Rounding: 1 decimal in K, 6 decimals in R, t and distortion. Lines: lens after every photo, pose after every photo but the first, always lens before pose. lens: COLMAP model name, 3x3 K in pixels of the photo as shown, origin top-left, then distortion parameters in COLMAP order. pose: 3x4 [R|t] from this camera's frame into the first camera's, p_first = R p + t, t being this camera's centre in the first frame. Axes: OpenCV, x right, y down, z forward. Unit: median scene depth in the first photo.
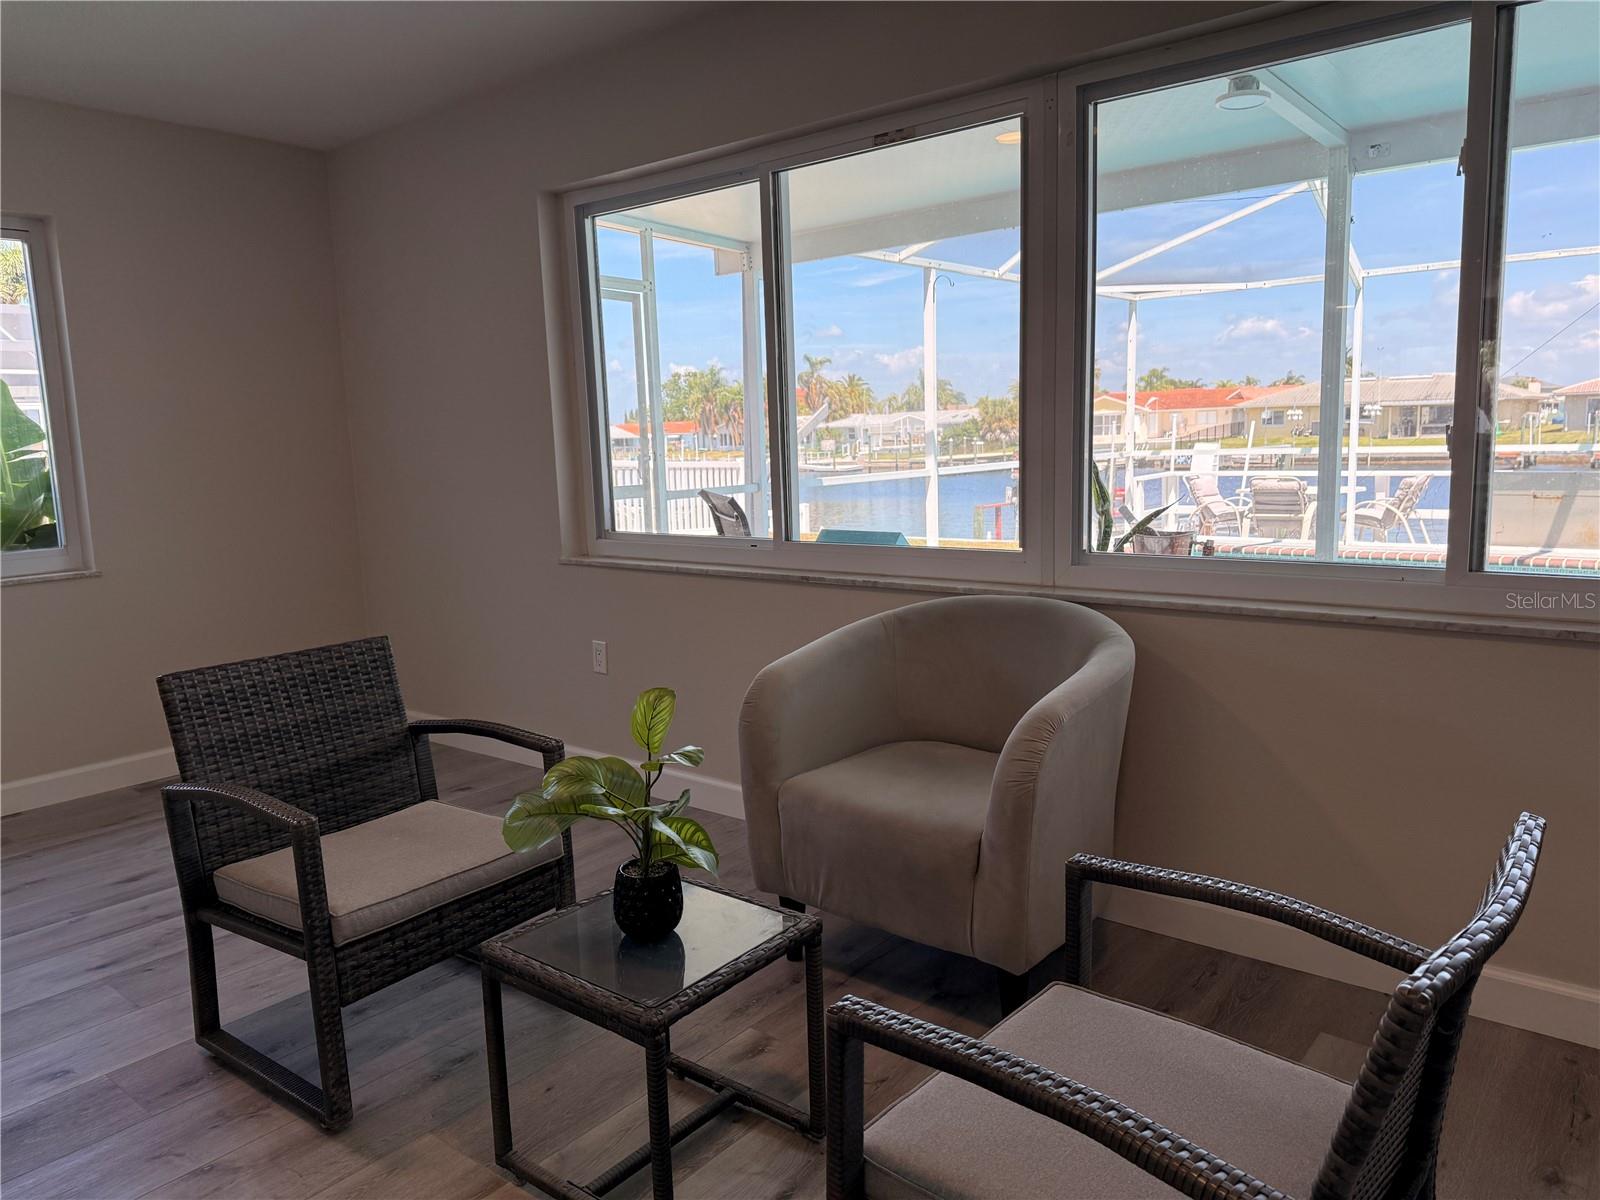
lens RADIAL K [[1140.2, 0, 800.0], [0, 1140.2, 600.0], [0, 0, 1]] dist [0.001078, 0.000228]
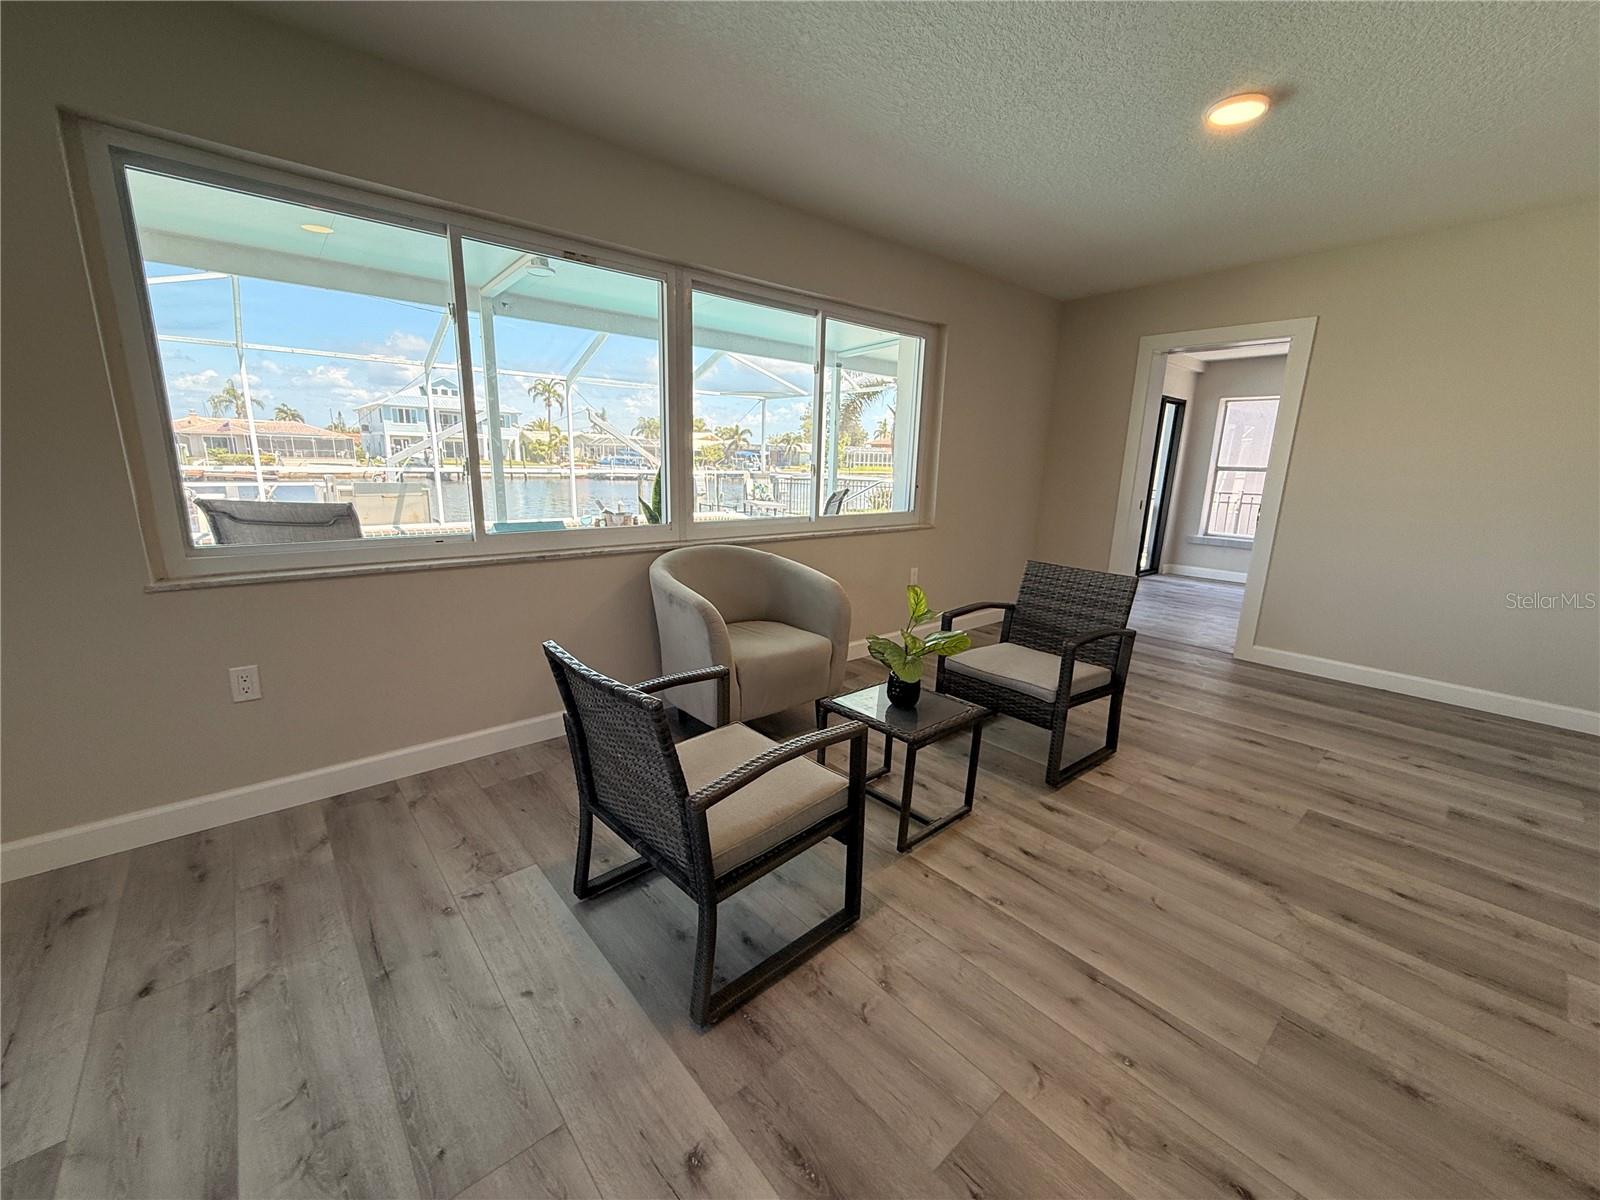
lens RADIAL K [[636.0, 0, 800.0], [0, 636.0, 600.0], [0, 0, 1]] dist [0.000070, 0.000033]
pose [[0.184152, -0.177509, 0.966736, -0.688738], [0.110803, 0.981037, 0.159028, -0.056279], [-0.976632, 0.077832, 0.200328, 0.531066]]
